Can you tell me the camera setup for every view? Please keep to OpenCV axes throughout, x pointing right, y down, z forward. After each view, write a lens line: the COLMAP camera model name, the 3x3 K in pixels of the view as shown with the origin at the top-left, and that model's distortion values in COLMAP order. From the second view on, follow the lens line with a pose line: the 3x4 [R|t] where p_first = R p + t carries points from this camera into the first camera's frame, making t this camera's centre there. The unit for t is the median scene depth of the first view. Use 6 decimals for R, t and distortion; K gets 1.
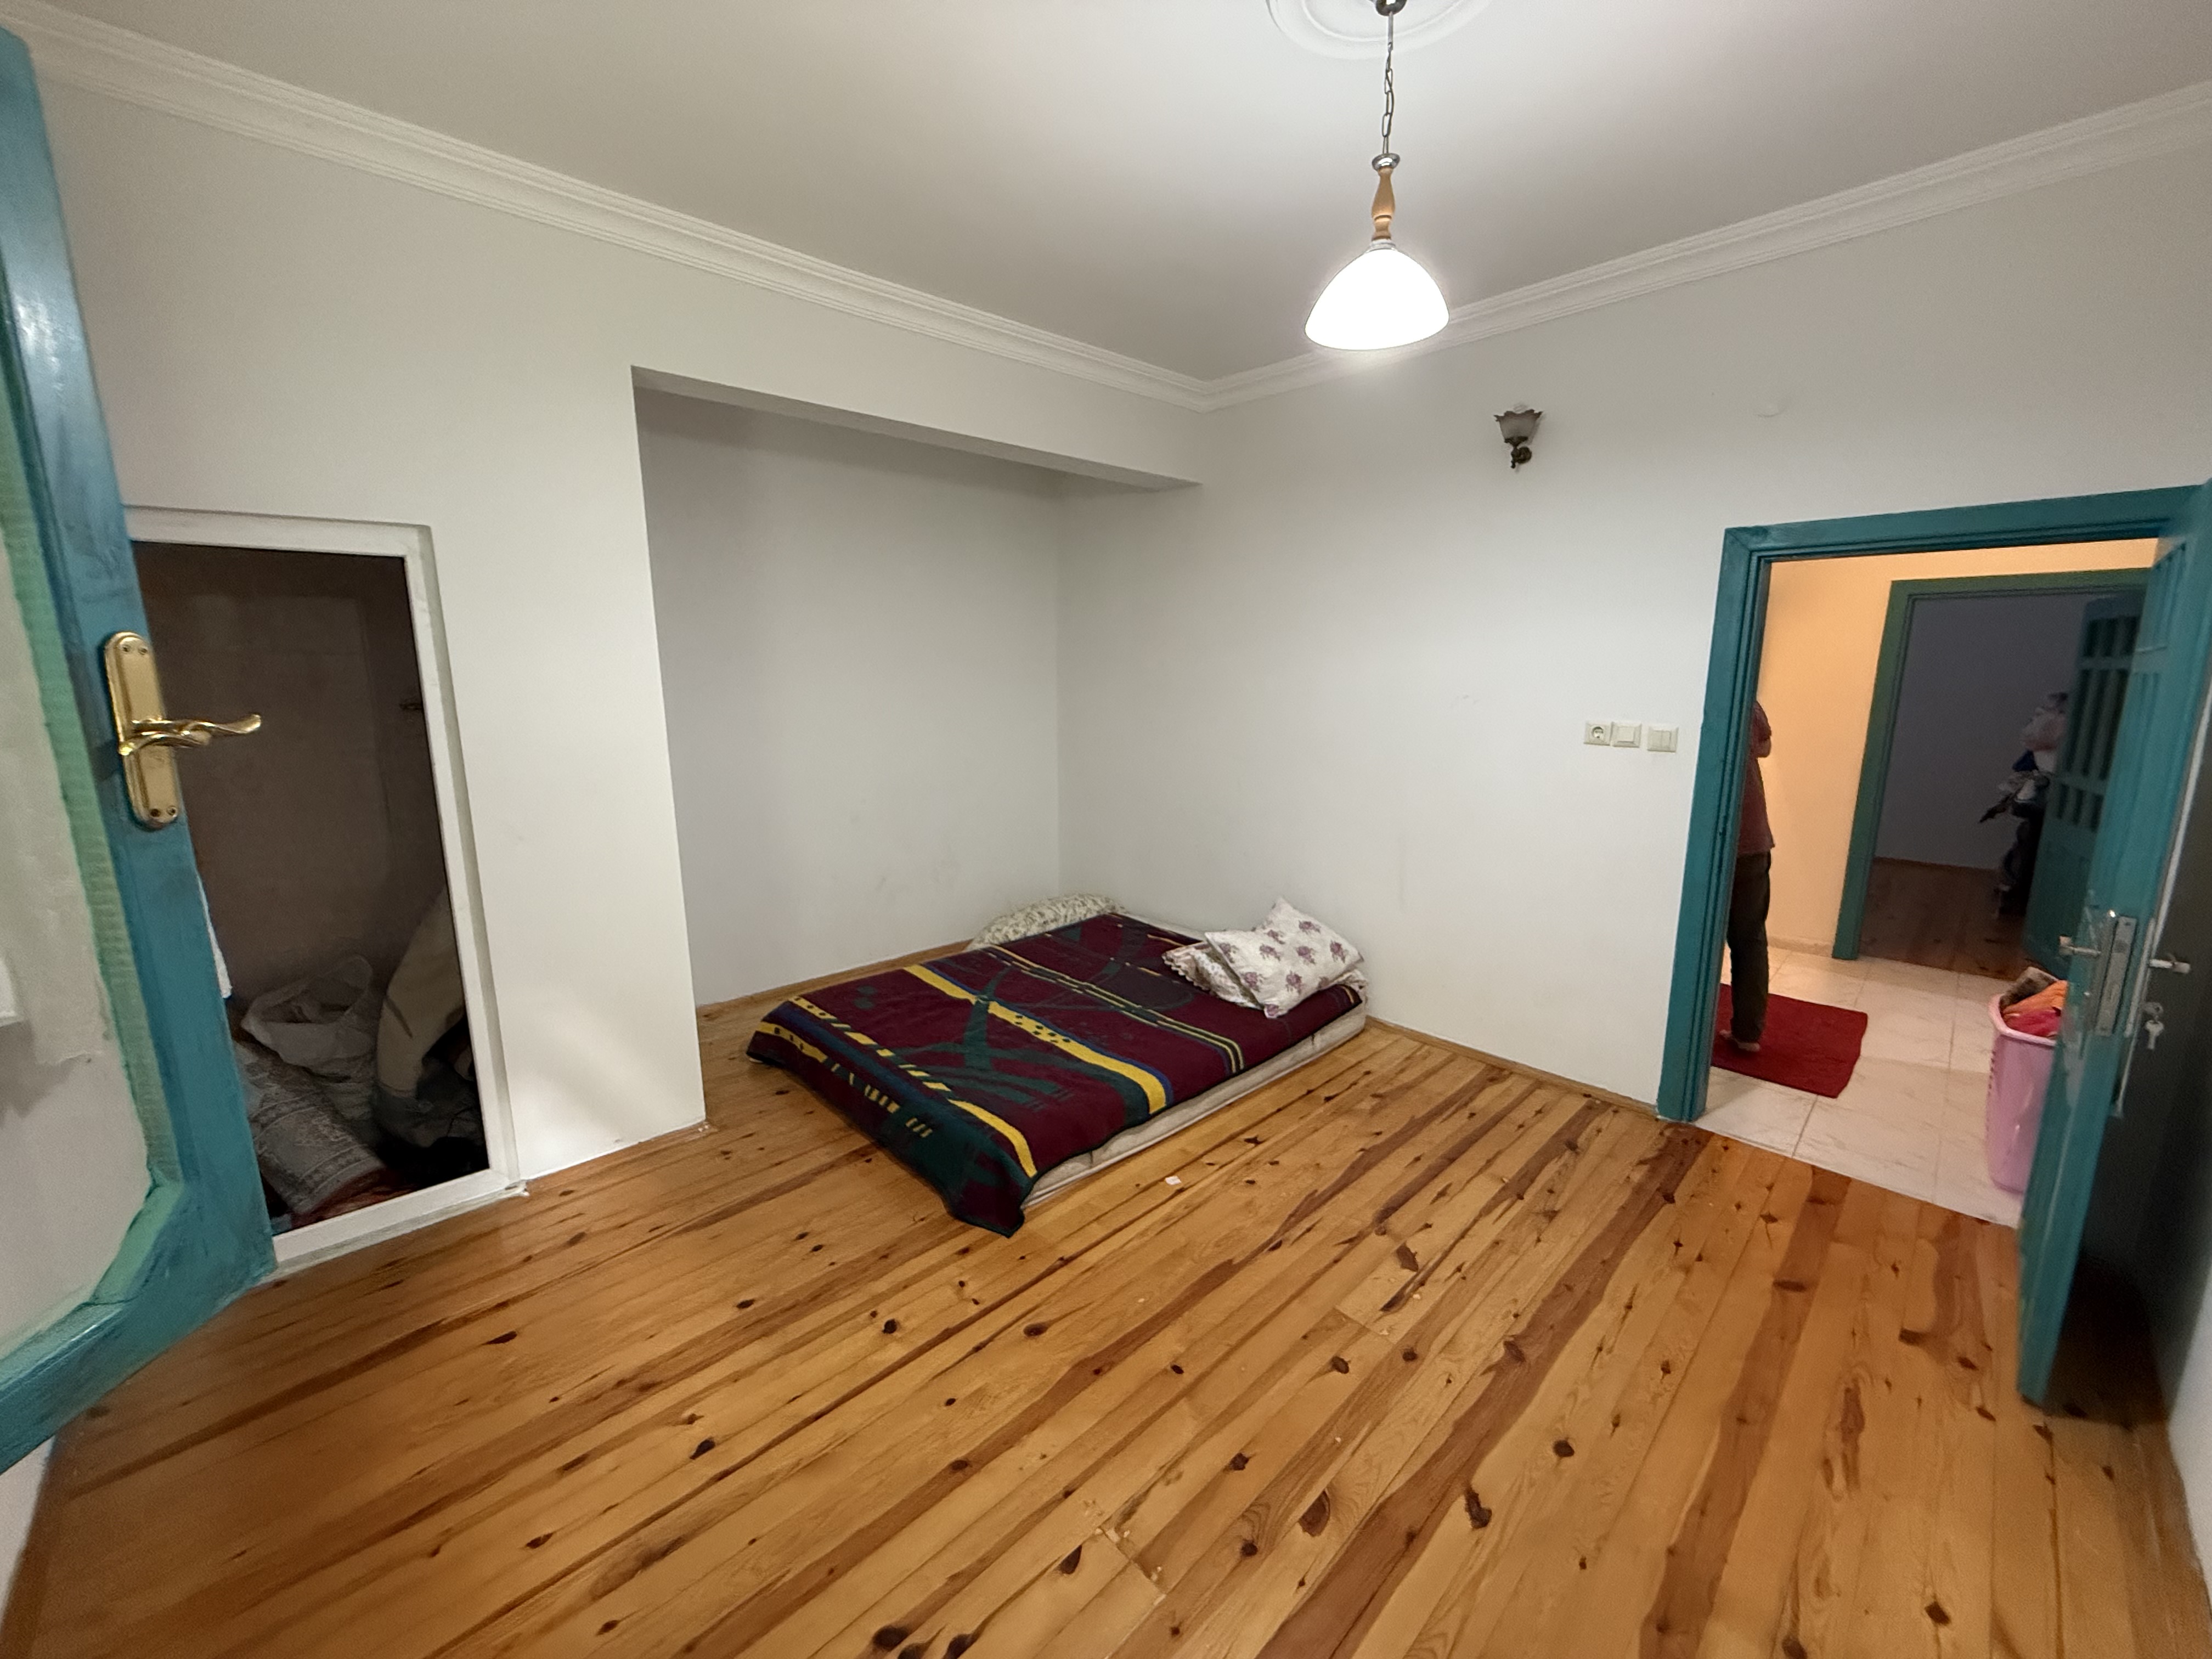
lens RADIAL K [[887.6, 0, 1101.2], [0, 887.6, 827.2], [0, 0, 1]] dist [-0.007061, 0.000189]
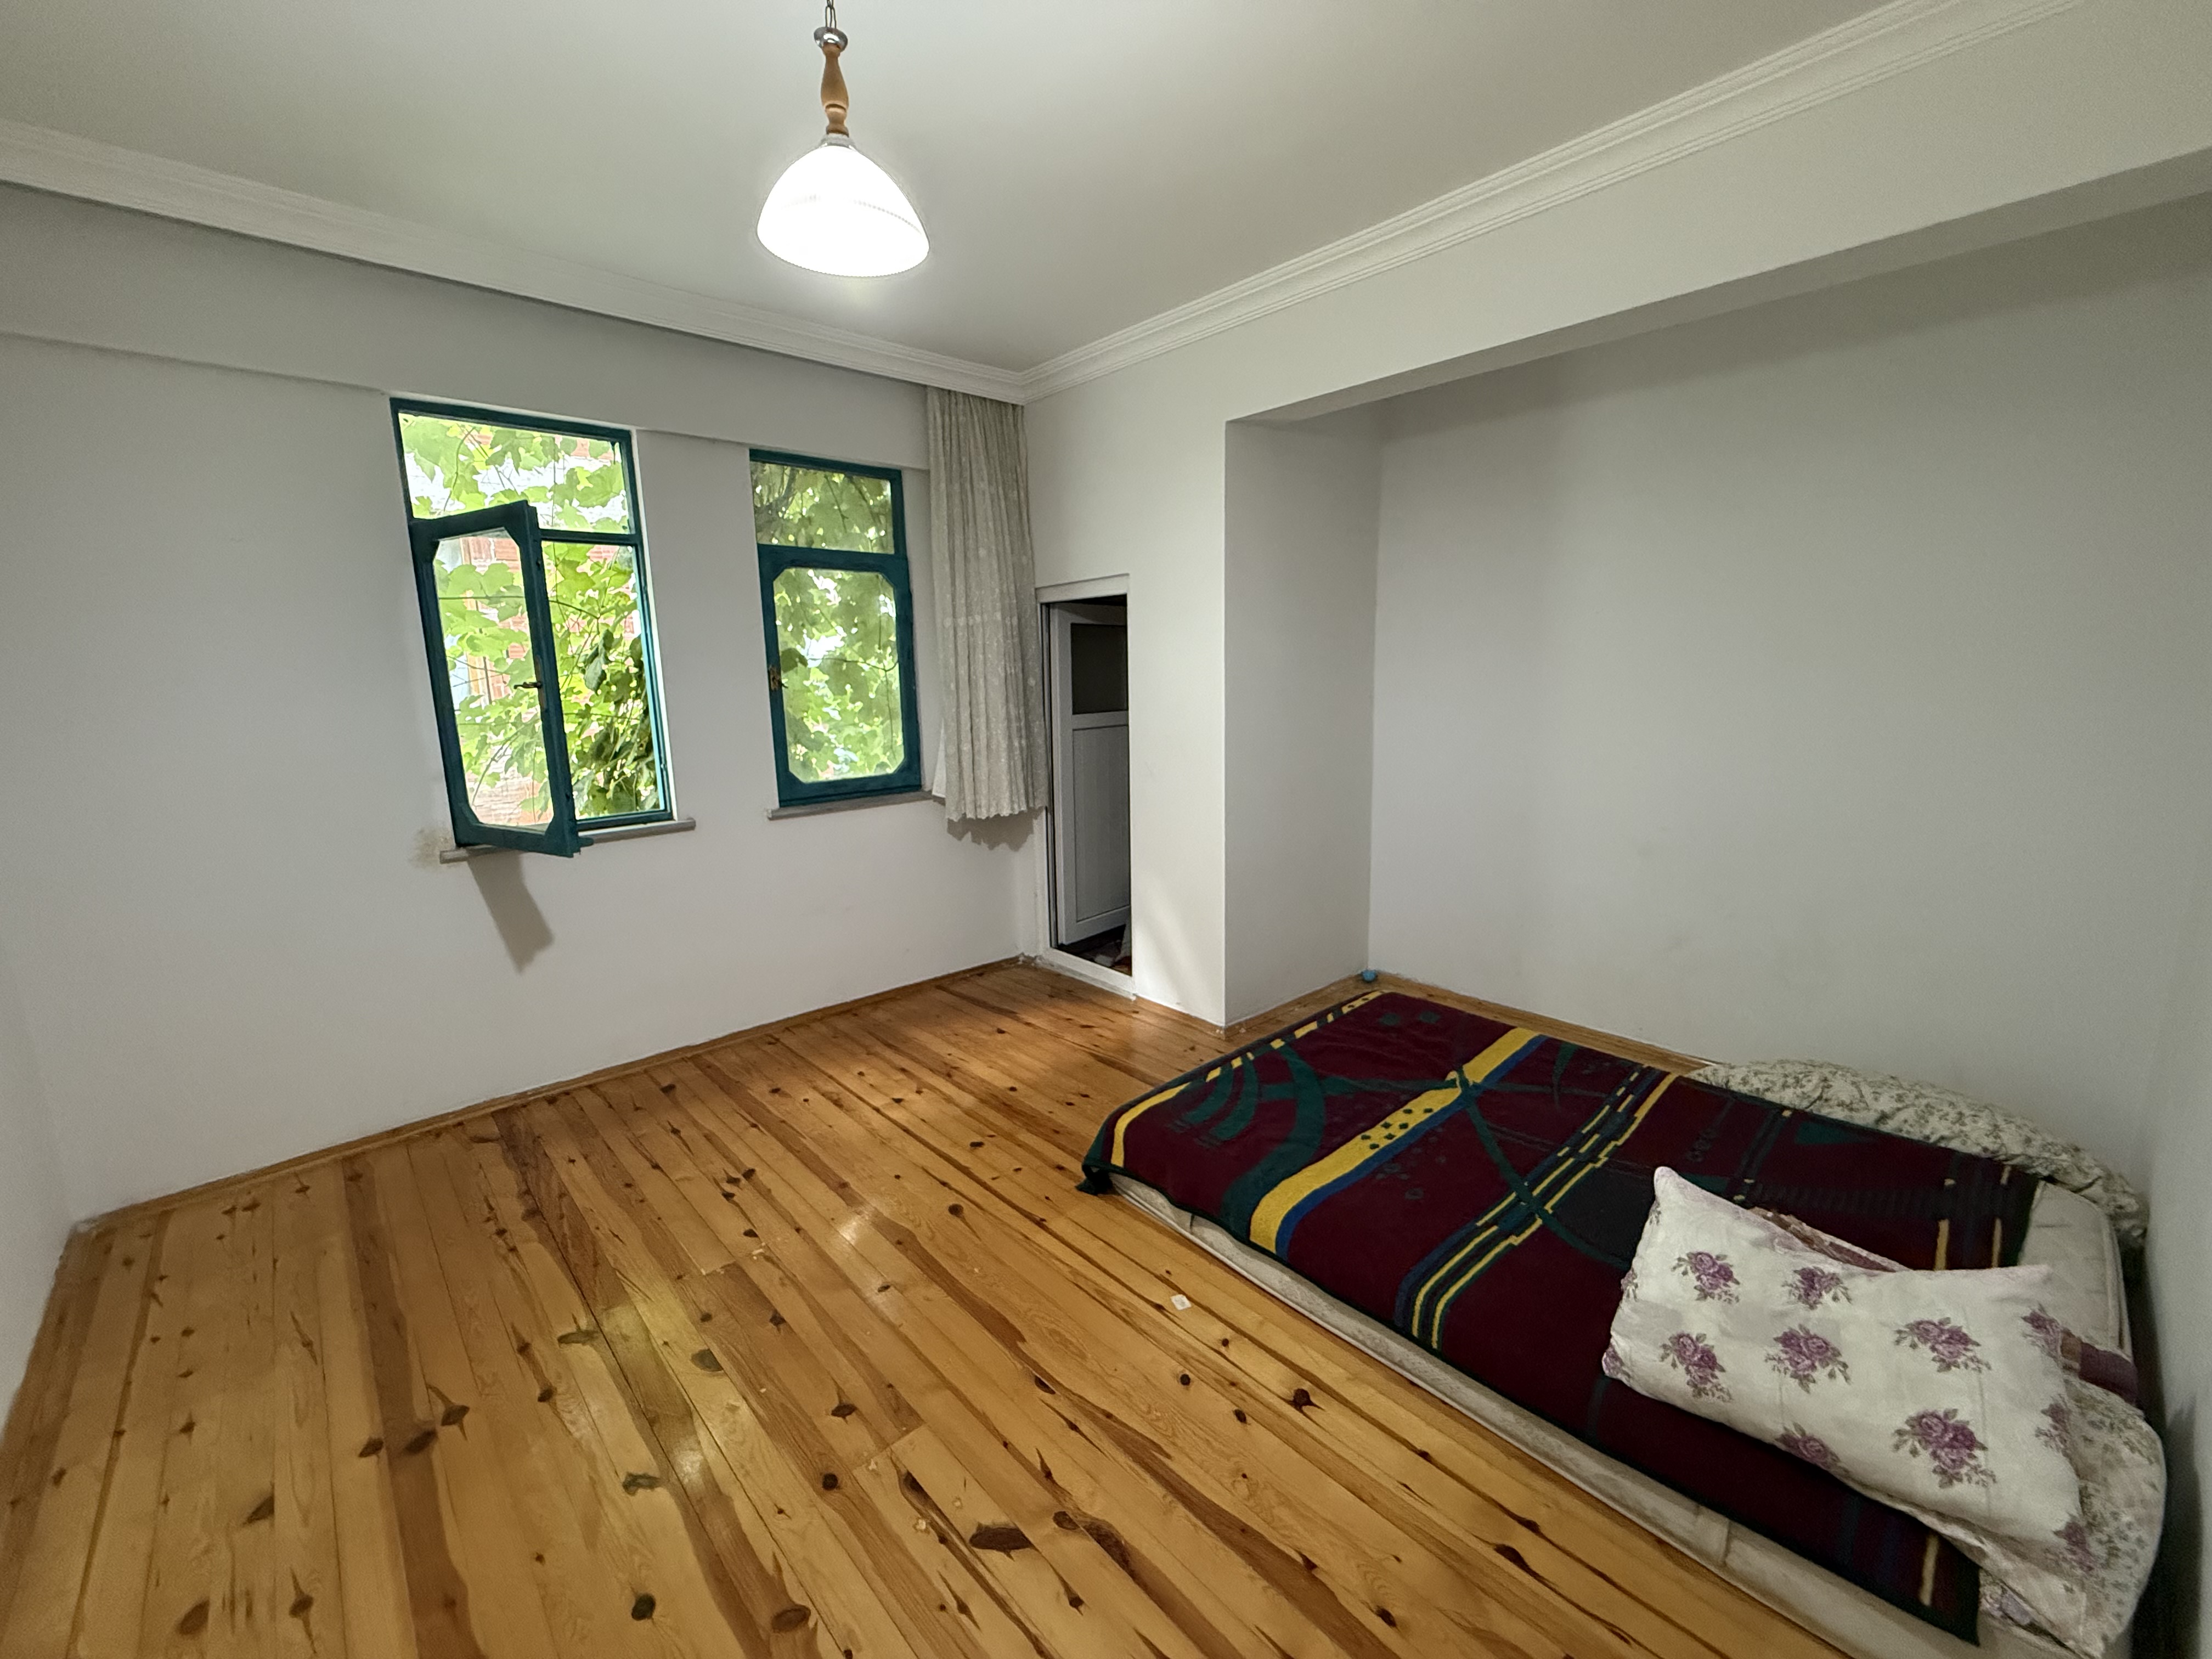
lens RADIAL K [[887.6, 0, 1106.5], [0, 887.6, 829.5], [0, 0, 1]] dist [-0.007061, 0.000189]
pose [[-0.020823, 0.183730, -0.982756, 0.921712], [-0.163270, 0.969149, 0.184645, -0.174202], [0.986362, 0.164300, 0.009817, 1.005024]]
